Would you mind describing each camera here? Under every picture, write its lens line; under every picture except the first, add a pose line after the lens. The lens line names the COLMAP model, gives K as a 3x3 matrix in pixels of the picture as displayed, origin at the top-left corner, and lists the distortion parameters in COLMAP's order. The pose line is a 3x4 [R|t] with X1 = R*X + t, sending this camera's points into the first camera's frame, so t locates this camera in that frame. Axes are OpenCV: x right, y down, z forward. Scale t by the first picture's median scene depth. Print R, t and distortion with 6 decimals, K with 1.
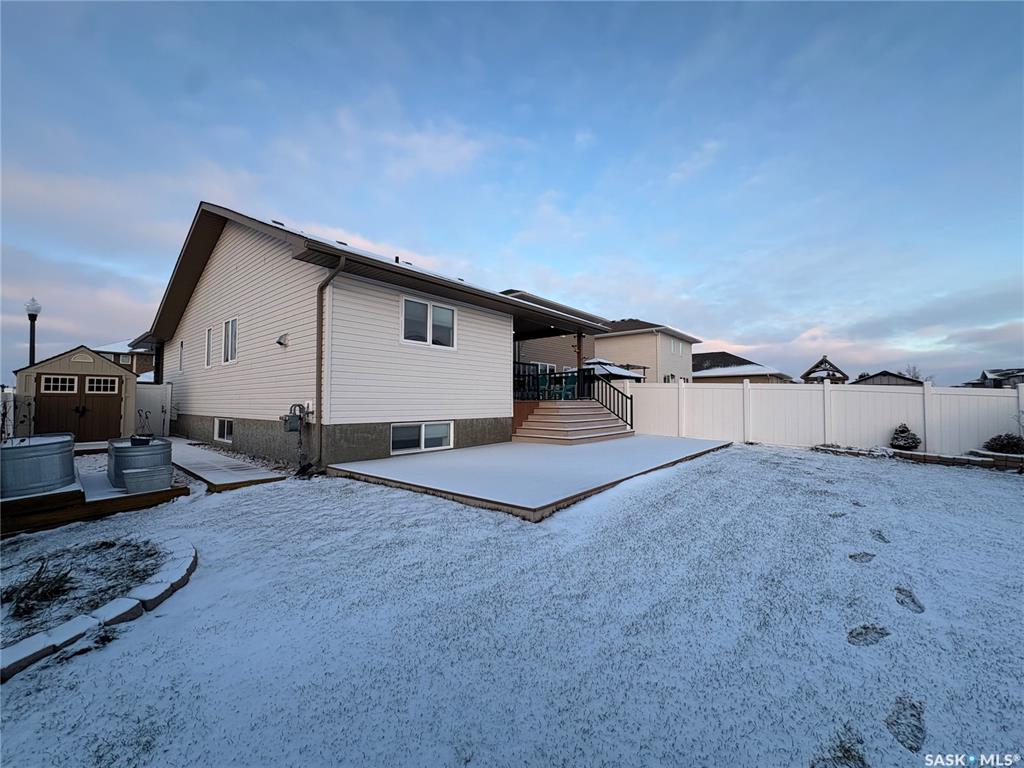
lens RADIAL K [[405.7, 0, 512.0], [0, 405.7, 384.0], [0, 0, 1]] dist [0.000255, -0.000015]
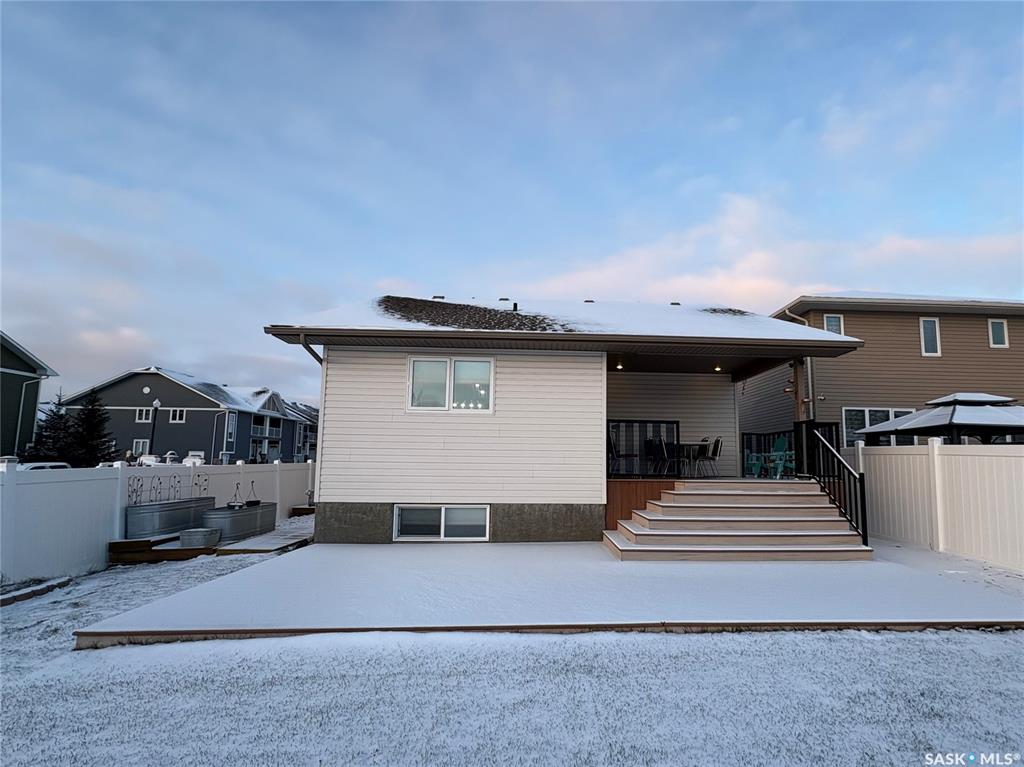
lens RADIAL K [[499.9, 0, 556.7], [0, 499.9, 411.9], [0, 0, 1]] dist [-0.000482, -0.000222]
pose [[0.687202, -0.066129, -0.723450, 0.639404], [0.022140, 0.997292, -0.070129, -0.015963], [0.726129, 0.032176, 0.686806, 0.438474]]
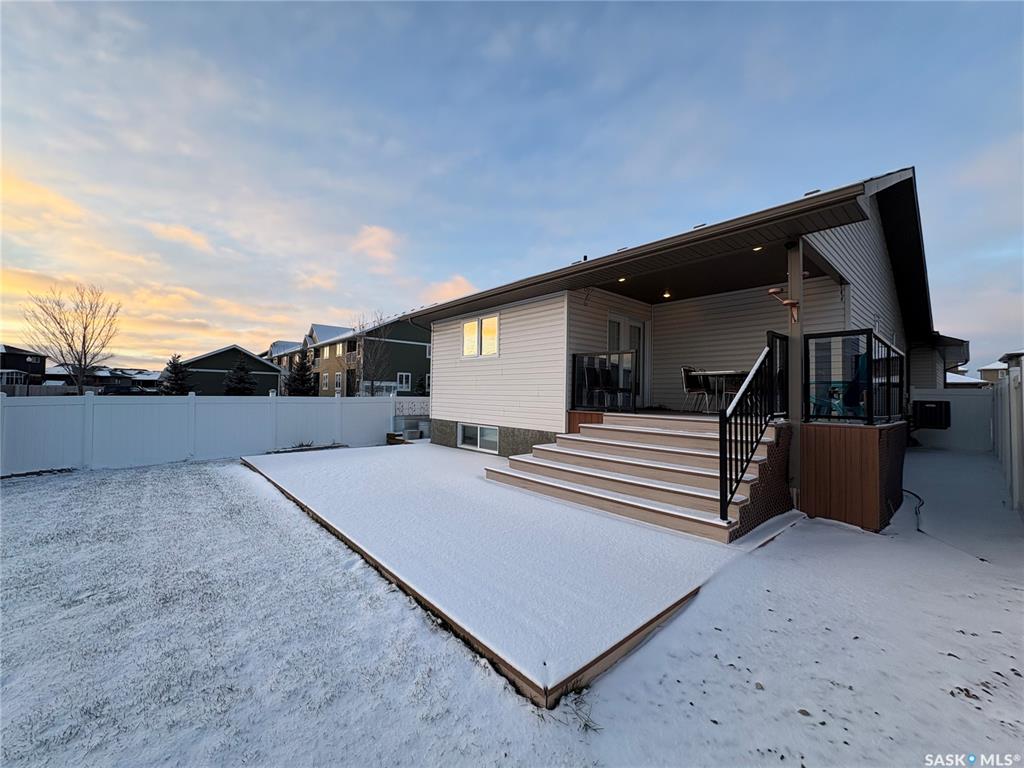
lens RADIAL K [[405.7, 0, 512.0], [0, 405.7, 384.0], [0, 0, 1]] dist [0.000255, -0.000015]
pose [[-0.145119, -0.021835, -0.989173, 0.844572], [0.034939, 0.999020, -0.027178, 0.012900], [0.988797, -0.038505, -0.144214, 1.184031]]
